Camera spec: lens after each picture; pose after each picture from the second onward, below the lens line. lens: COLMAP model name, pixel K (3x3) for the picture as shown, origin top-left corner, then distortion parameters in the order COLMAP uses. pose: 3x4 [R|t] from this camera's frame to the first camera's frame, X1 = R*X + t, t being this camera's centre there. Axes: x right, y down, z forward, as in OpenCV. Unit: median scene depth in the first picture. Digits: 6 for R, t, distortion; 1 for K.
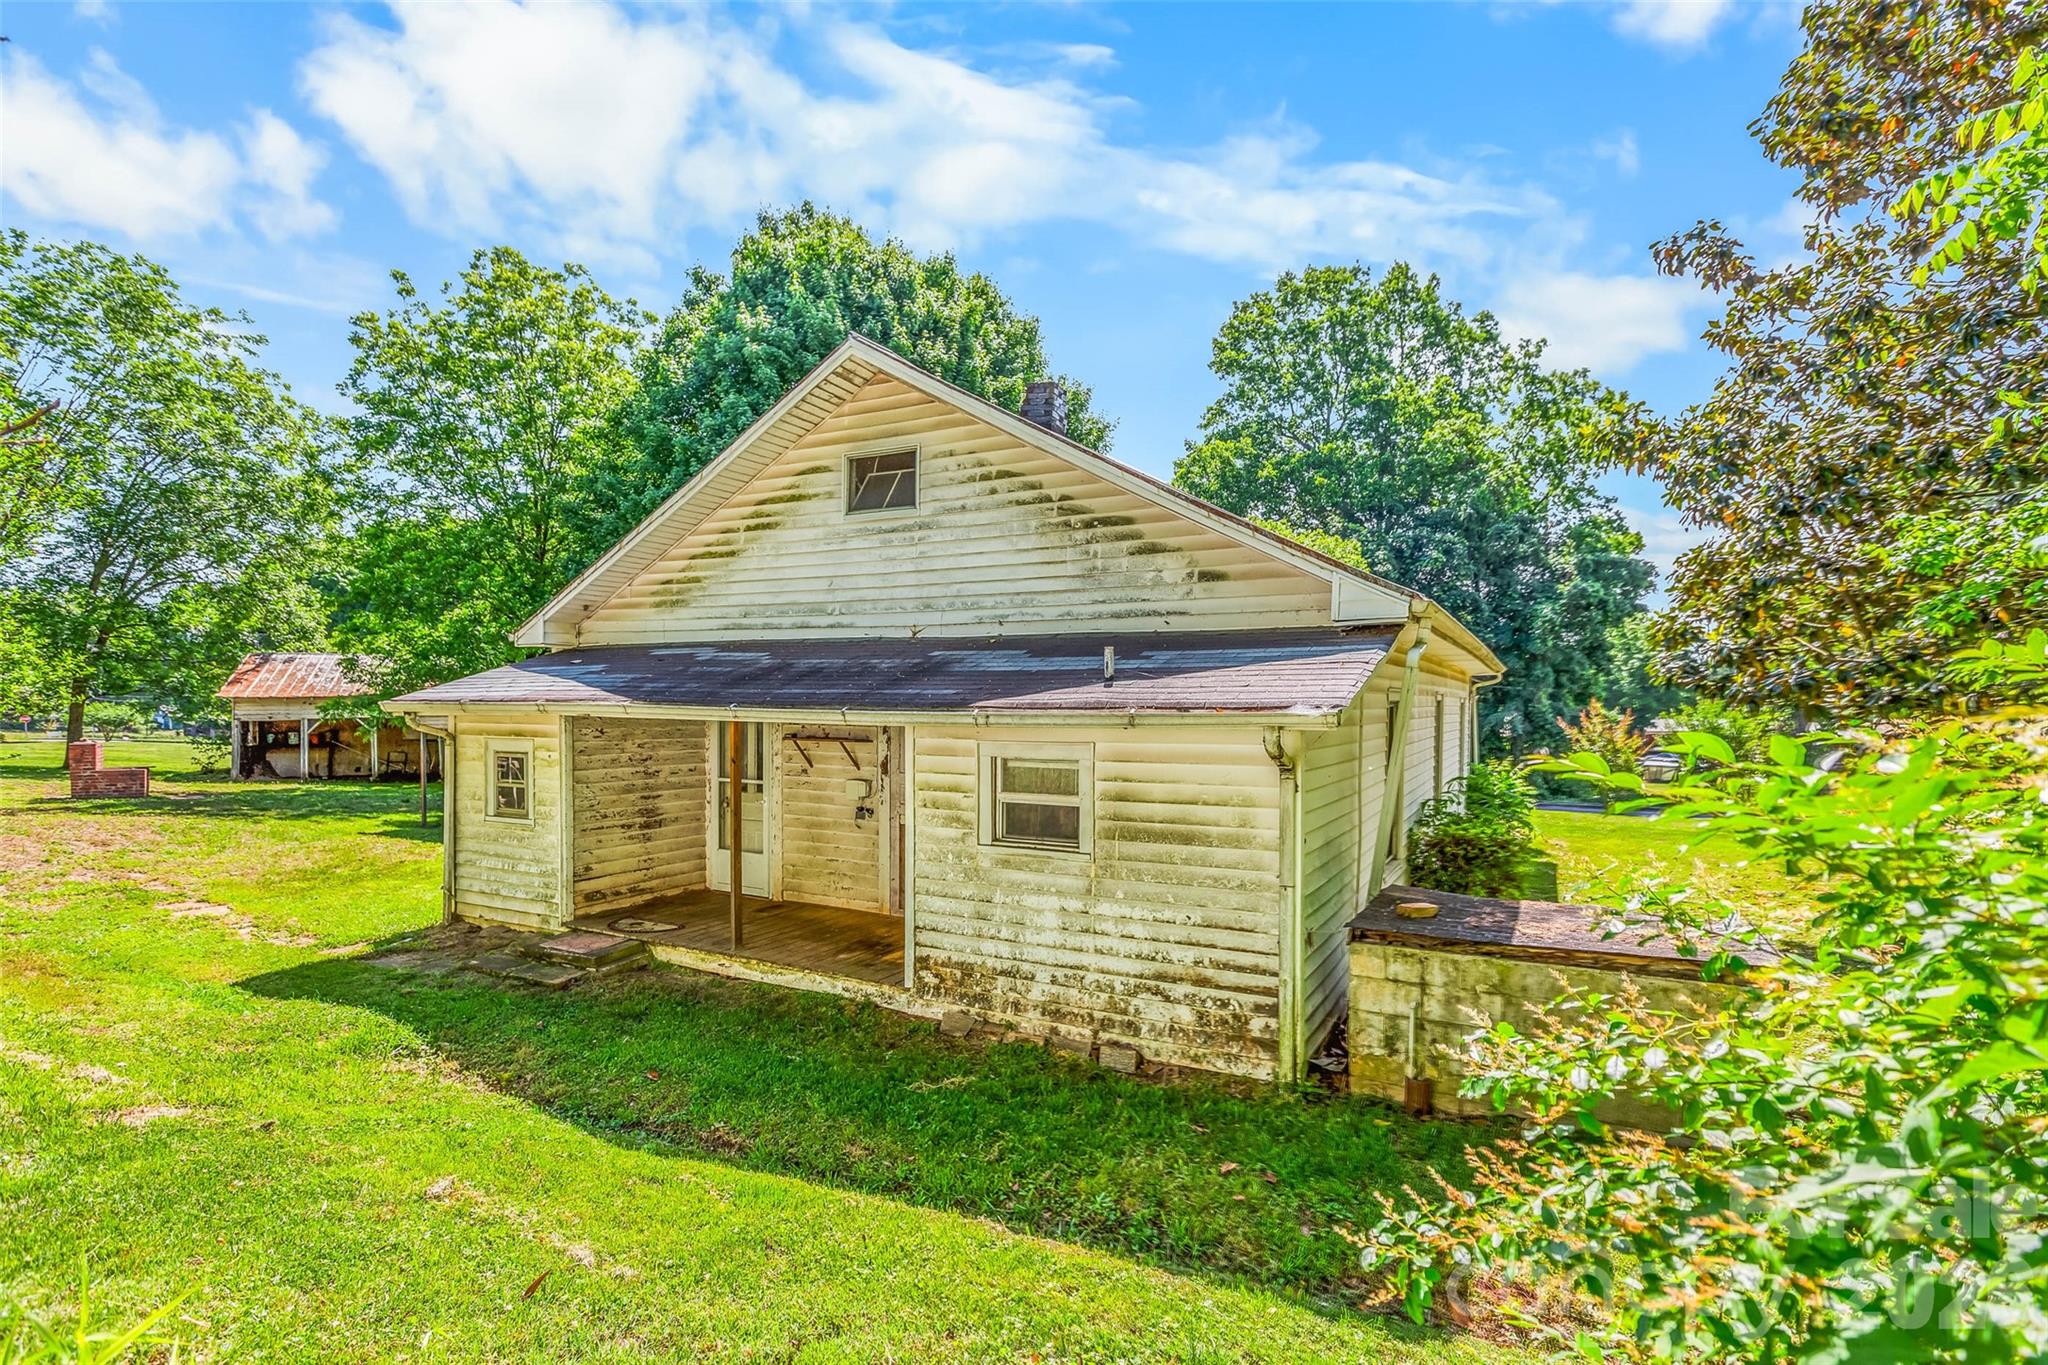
lens RADIAL K [[909.2, 0, 1023.9], [0, 909.2, 699.6], [0, 0, 1]] dist [-0.001047, 0.000226]
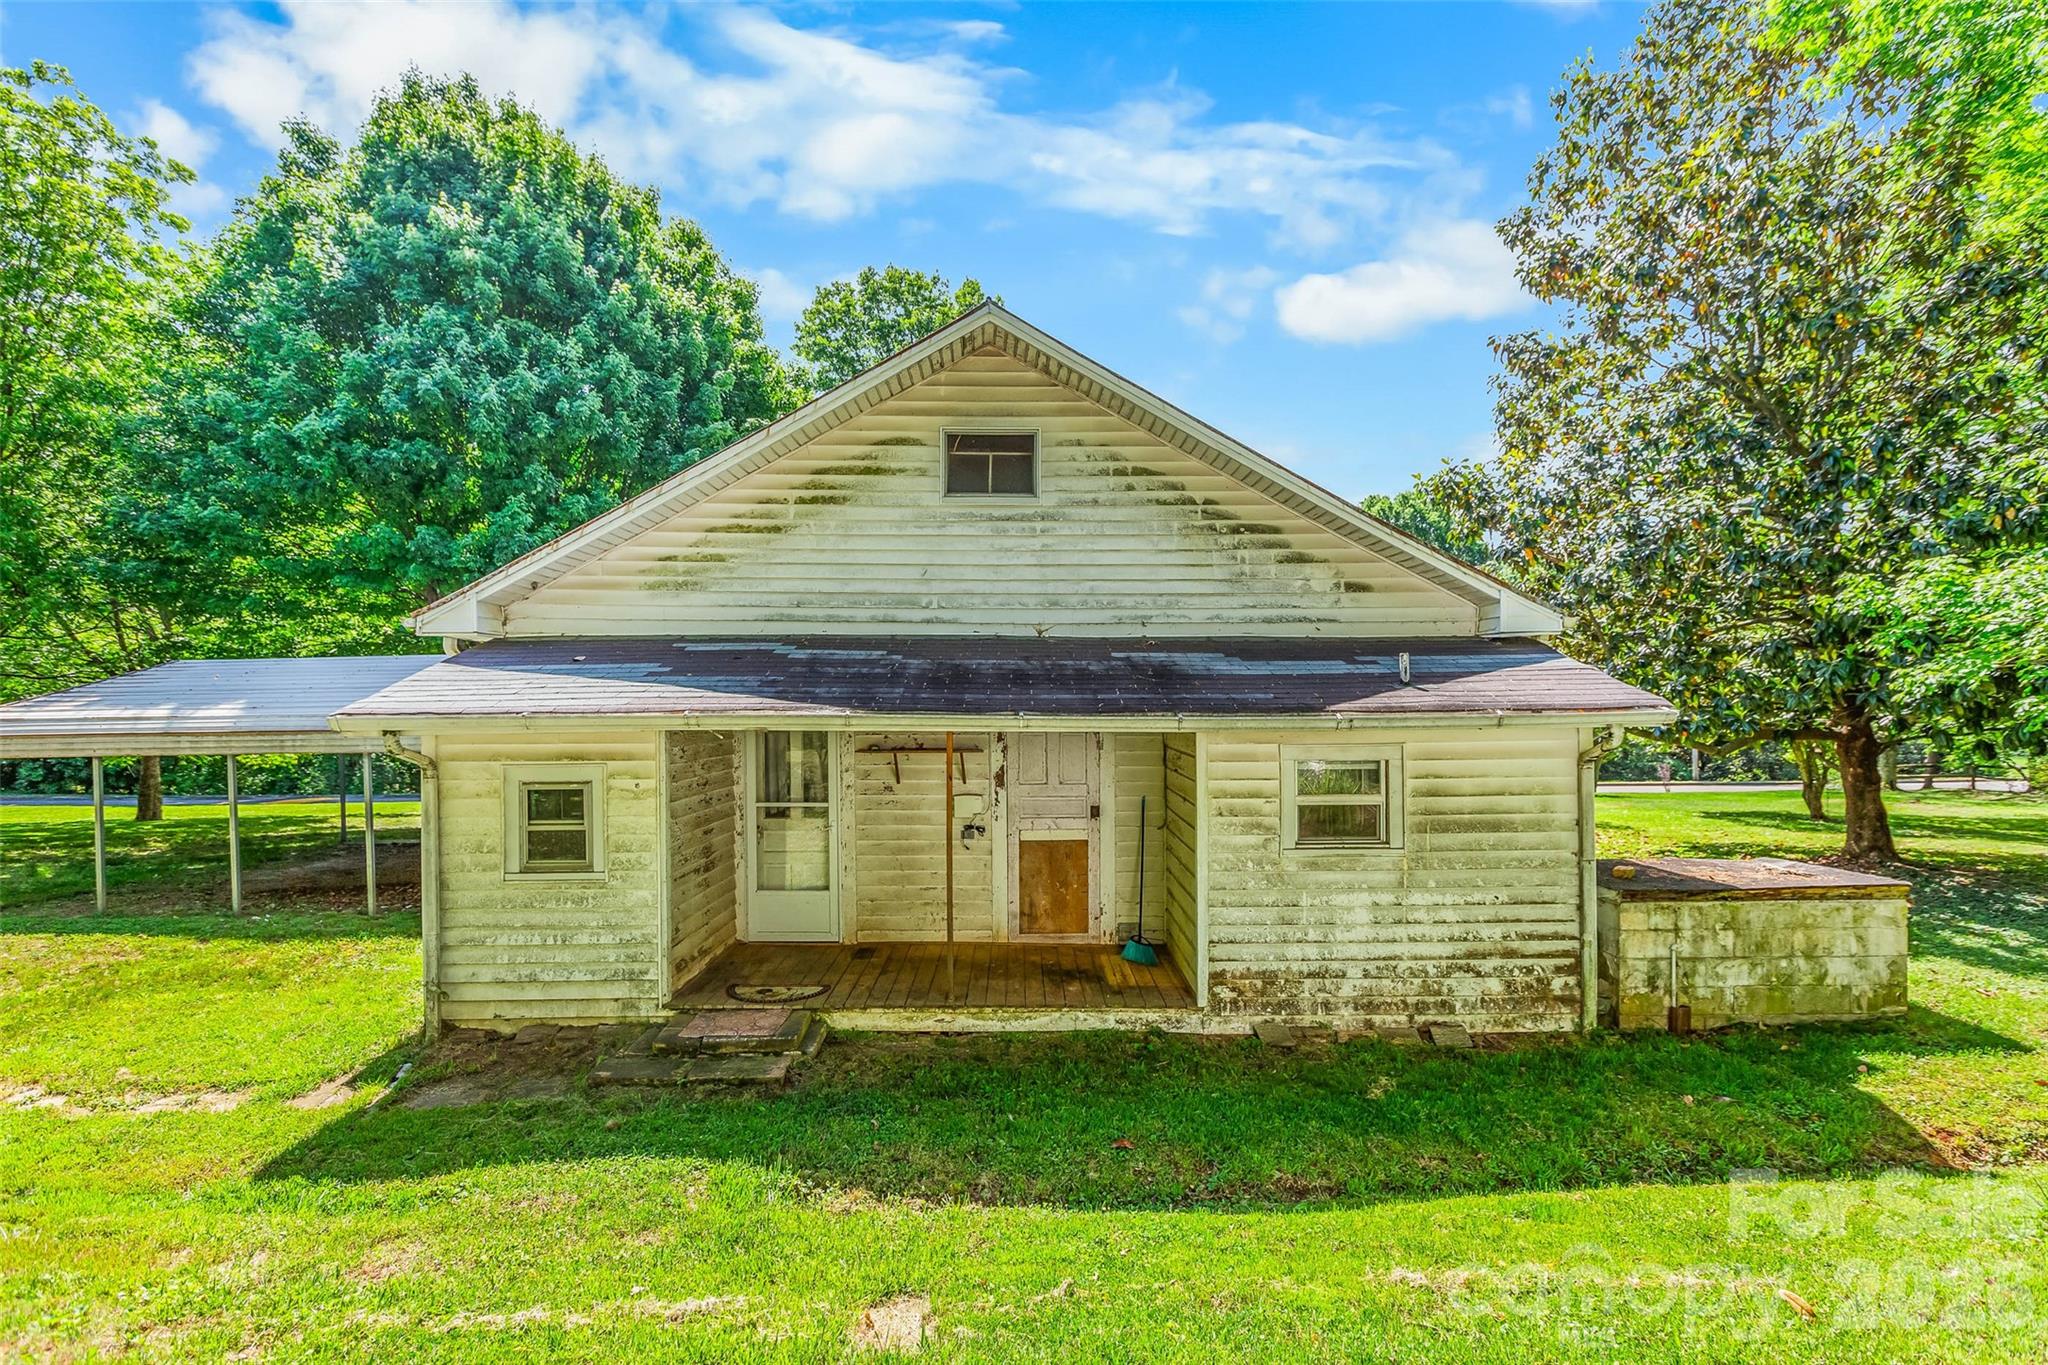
lens RADIAL K [[949.2, 0, 1024.0], [0, 949.2, 682.5], [0, 0, 1]] dist [0.002554, 0.000464]
pose [[0.890548, -0.001177, 0.454887, -0.747804], [0.009008, 0.999846, -0.015047, -0.009529], [-0.454799, 0.017497, 0.890422, 0.194368]]
